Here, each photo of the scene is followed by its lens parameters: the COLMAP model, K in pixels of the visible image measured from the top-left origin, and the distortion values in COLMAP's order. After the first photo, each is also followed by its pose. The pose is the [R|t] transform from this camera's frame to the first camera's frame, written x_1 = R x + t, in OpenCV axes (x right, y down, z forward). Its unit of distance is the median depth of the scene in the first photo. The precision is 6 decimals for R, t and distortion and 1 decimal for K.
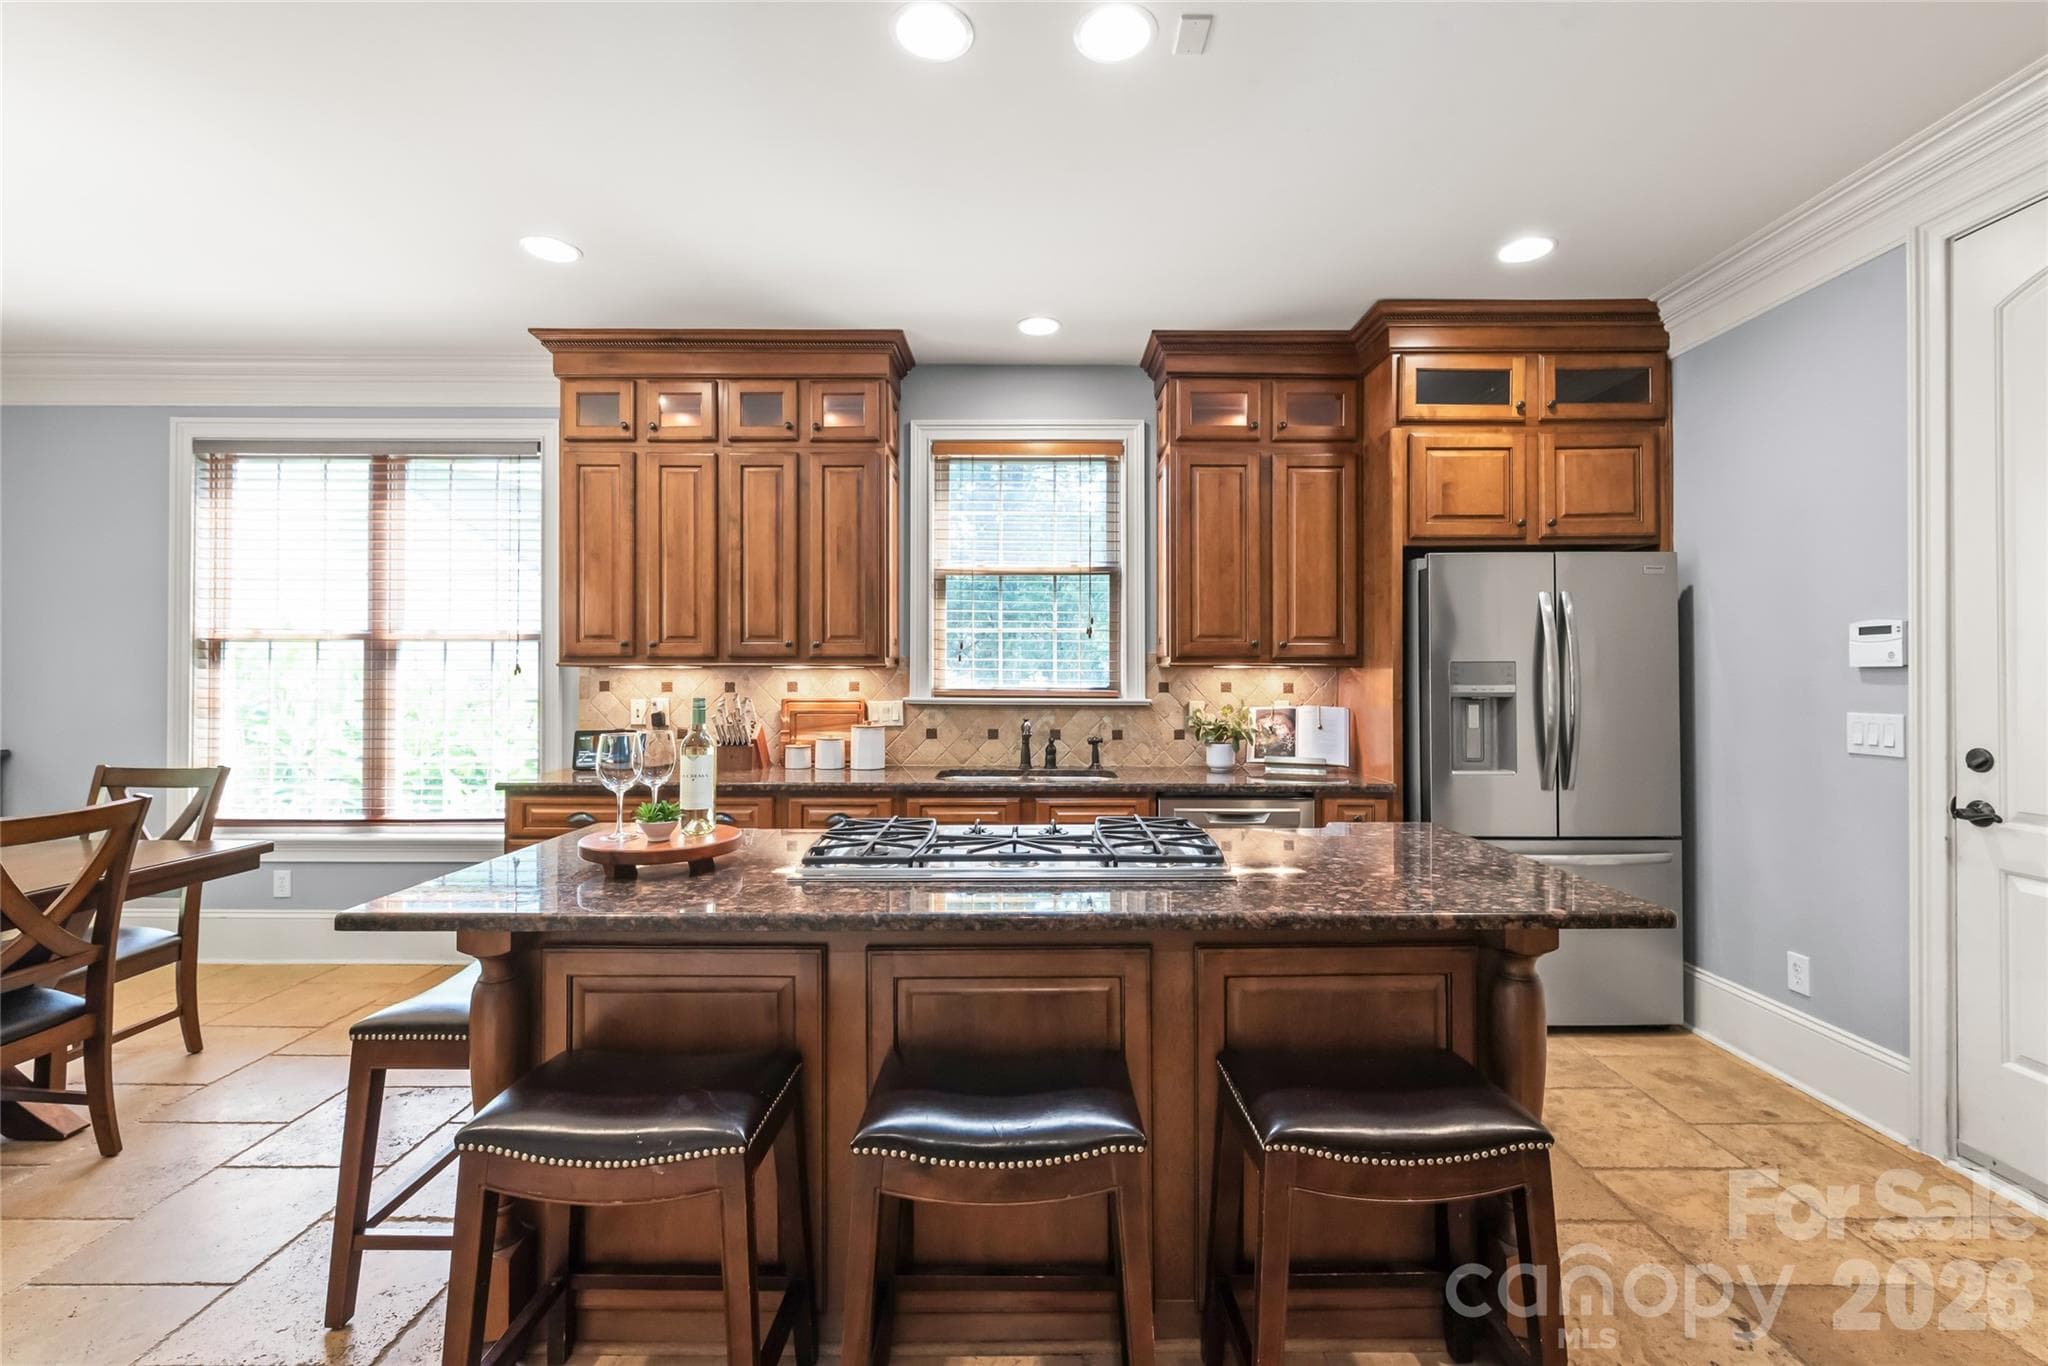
lens RADIAL K [[876.3, 0, 1027.4], [0, 876.3, 672.1], [0, 0, 1]] dist [0.002049, -0.000073]
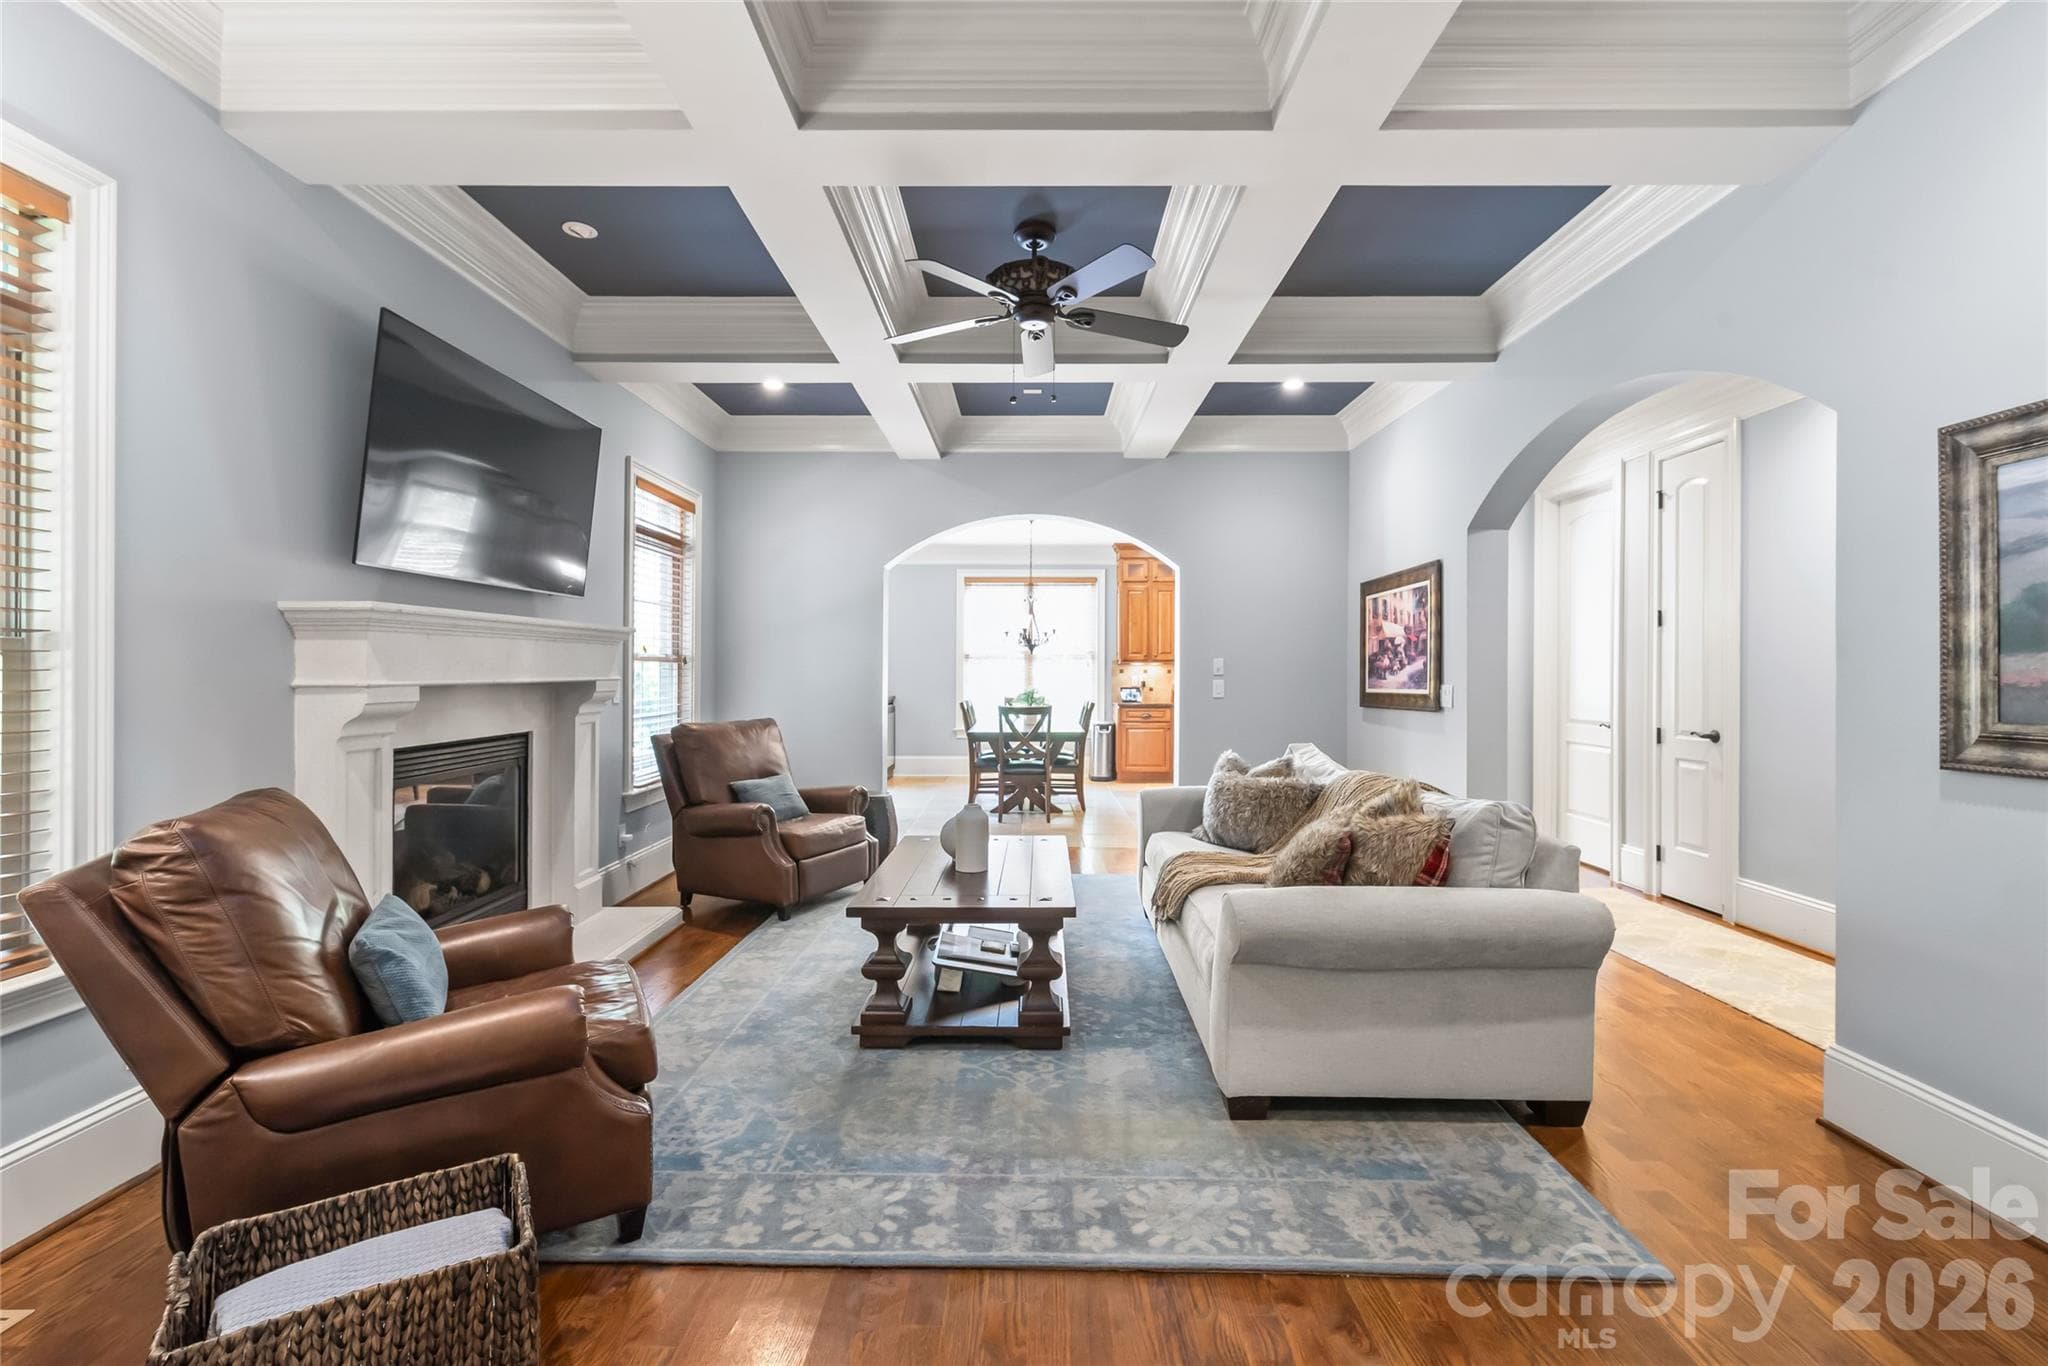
lens RADIAL K [[894.3, 0, 1029.2], [0, 894.3, 671.1], [0, 0, 1]] dist [0.003312, -0.000429]
pose [[1.000000, -0.000869, -0.000345, -0.800934], [0.000871, 0.999975, 0.006955, -0.003170], [0.000339, -0.006955, 0.999976, -1.769898]]
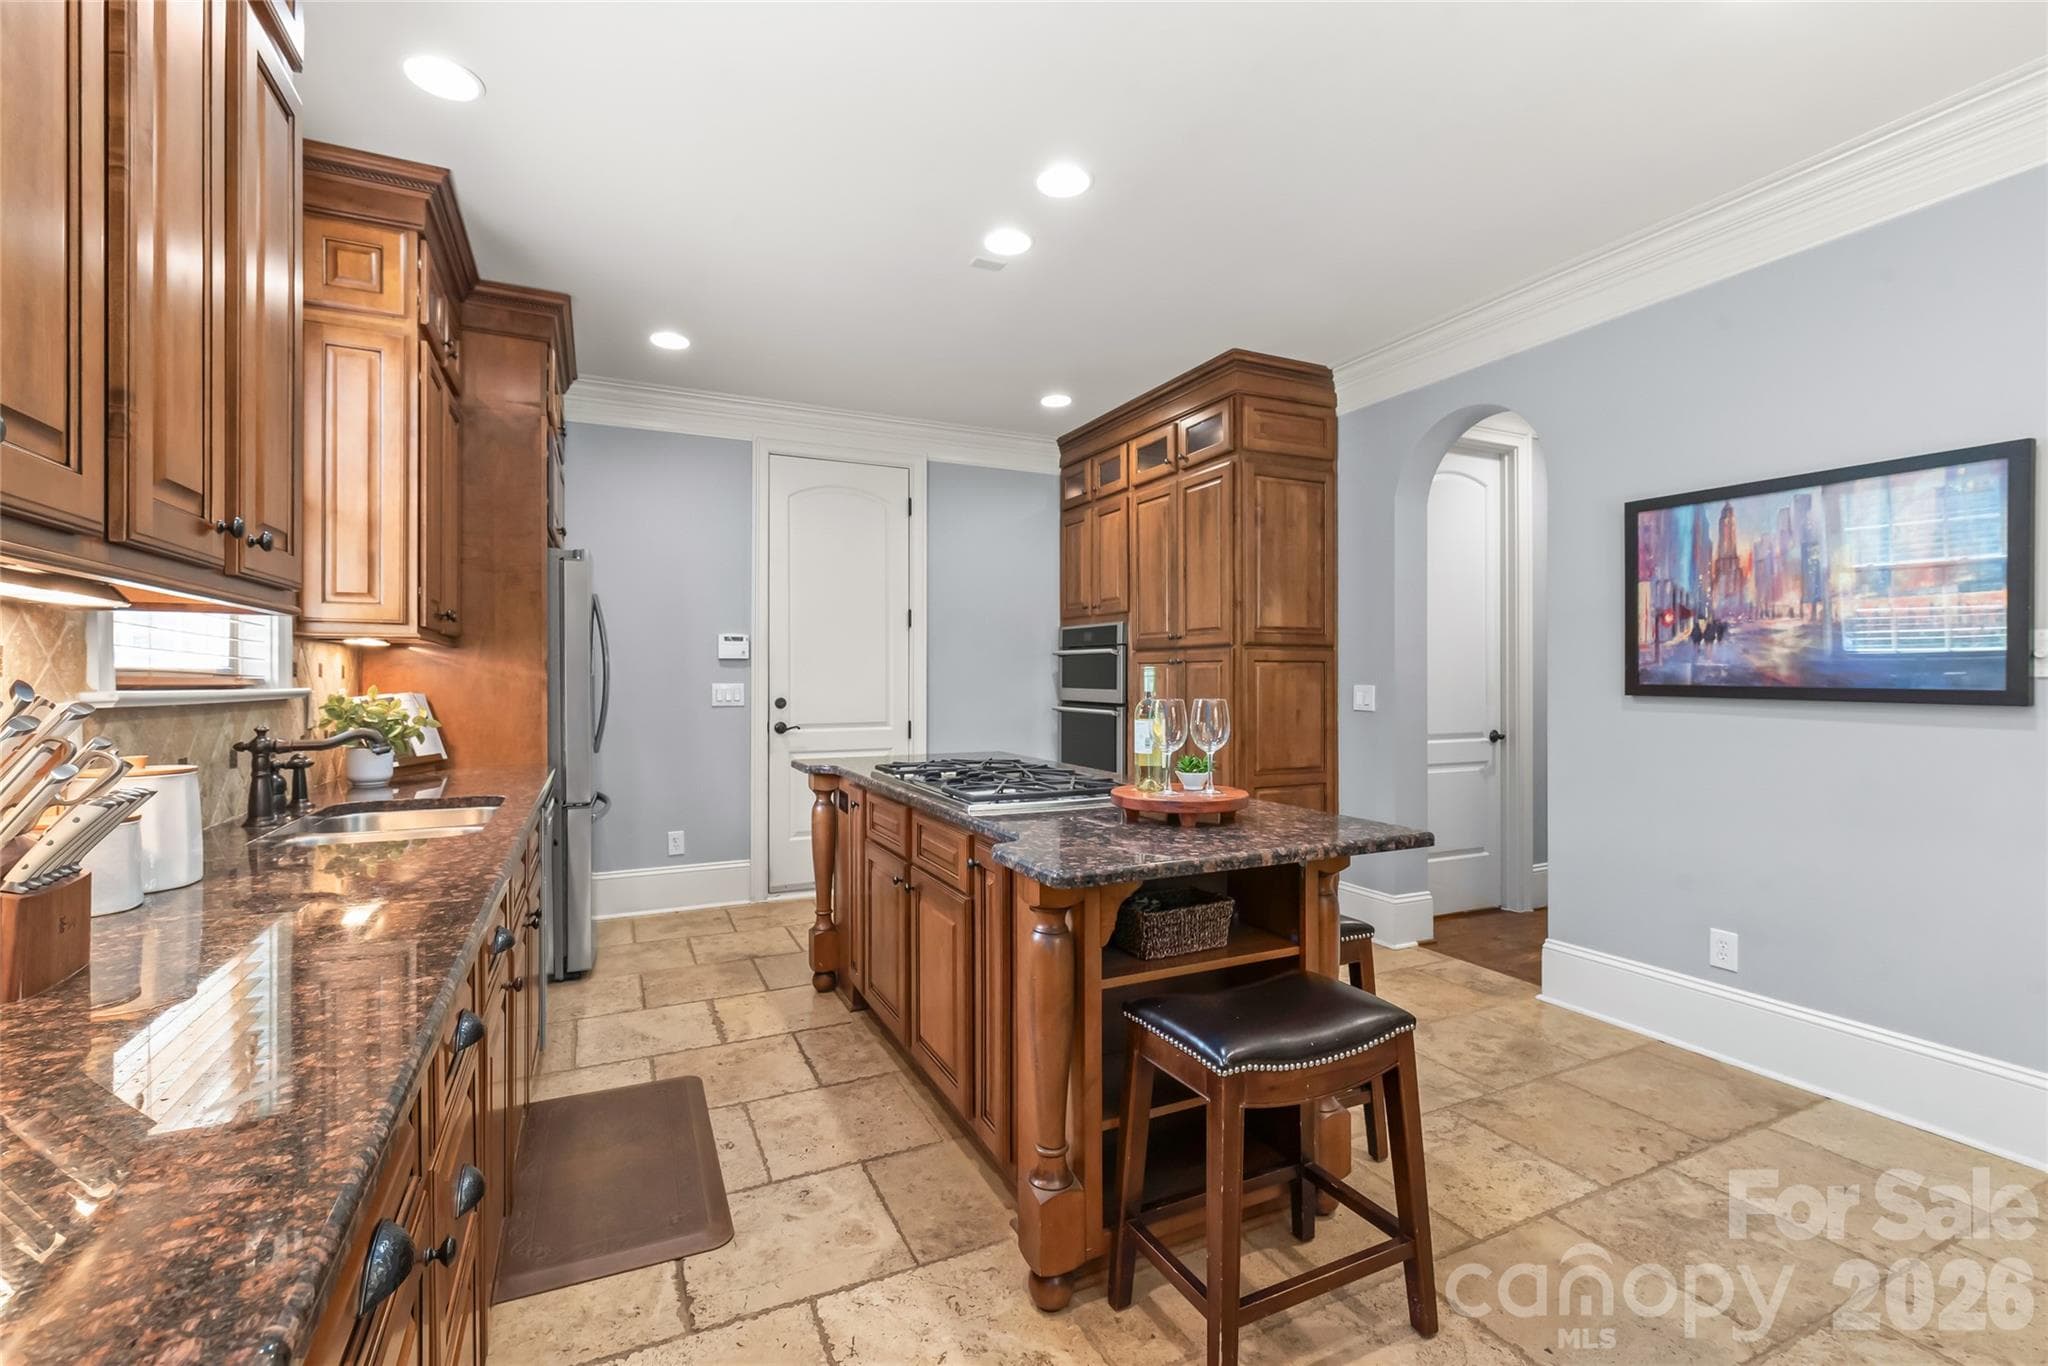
lens RADIAL K [[892.0, 0, 1026.2], [0, 892.0, 677.1], [0, 0, 1]] dist [0.001497, -0.000381]
pose [[-0.433329, -0.001997, 0.901233, -0.686373], [-0.006534, 0.999978, -0.000926, 0.021005], [-0.901212, -0.006290, -0.433333, 0.848161]]
